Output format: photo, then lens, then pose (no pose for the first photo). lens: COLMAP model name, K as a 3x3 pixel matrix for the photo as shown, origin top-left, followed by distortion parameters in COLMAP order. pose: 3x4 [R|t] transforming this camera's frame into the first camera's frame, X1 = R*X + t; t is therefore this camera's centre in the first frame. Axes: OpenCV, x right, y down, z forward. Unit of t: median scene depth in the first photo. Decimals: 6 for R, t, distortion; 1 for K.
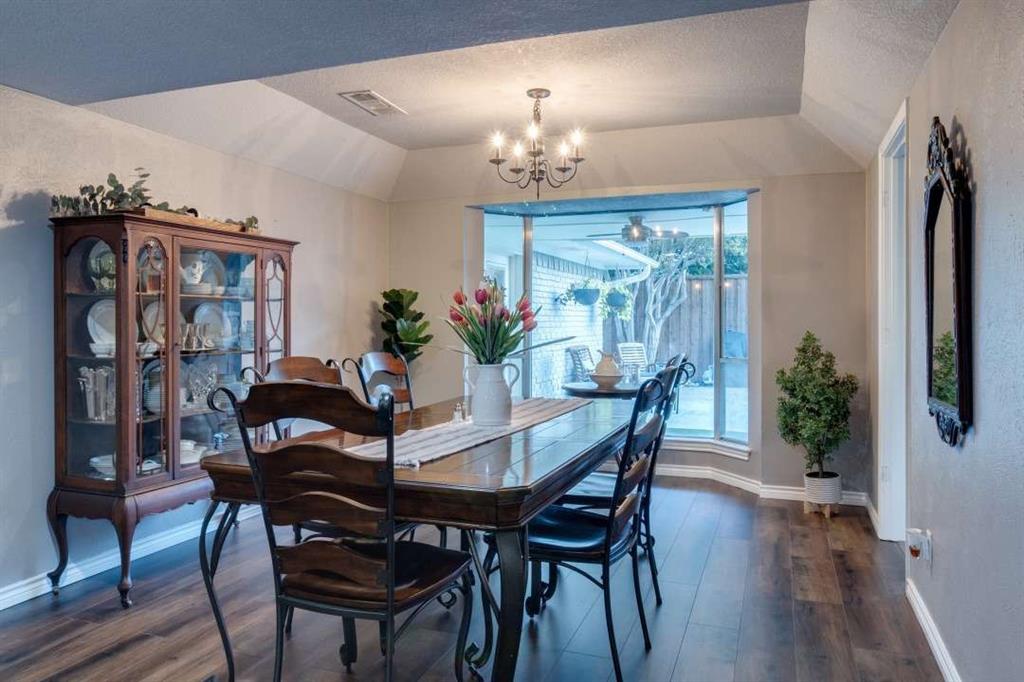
lens RADIAL K [[733.4, 0, 512.0], [0, 733.4, 341.0], [0, 0, 1]] dist [0.001130, 0.000374]
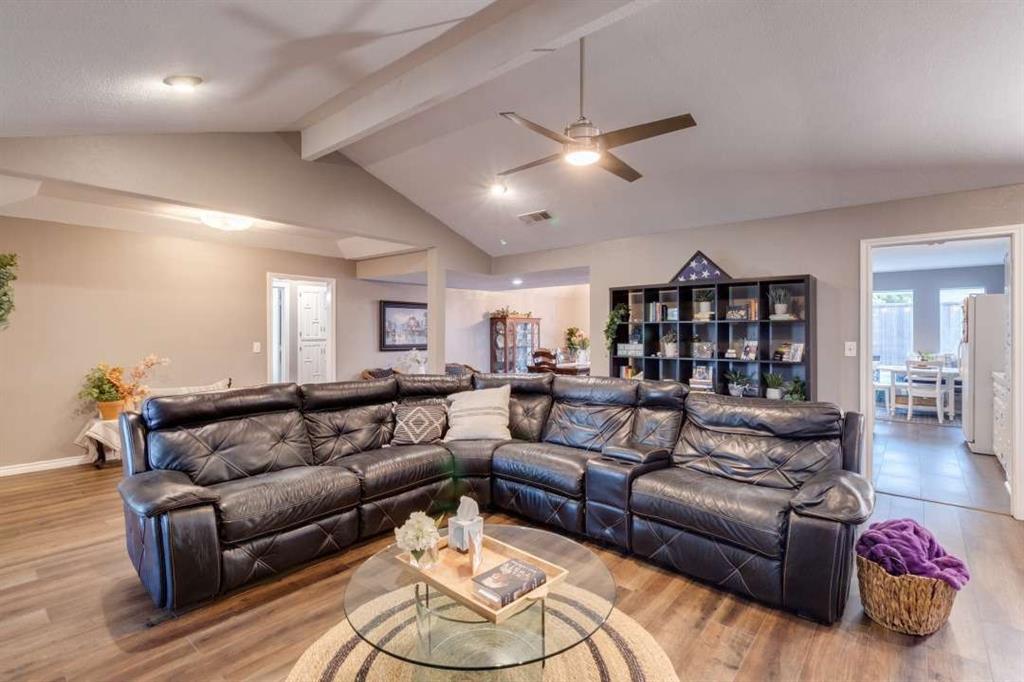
lens RADIAL K [[490.2, 0, 512.0], [0, 490.2, 341.0], [0, 0, 1]] dist [0.000500, 0.000157]
pose [[0.941646, 0.000764, -0.336603, 0.459393], [-0.002236, 0.999990, -0.003986, -0.006681], [0.336596, 0.004506, 0.941638, -1.582308]]
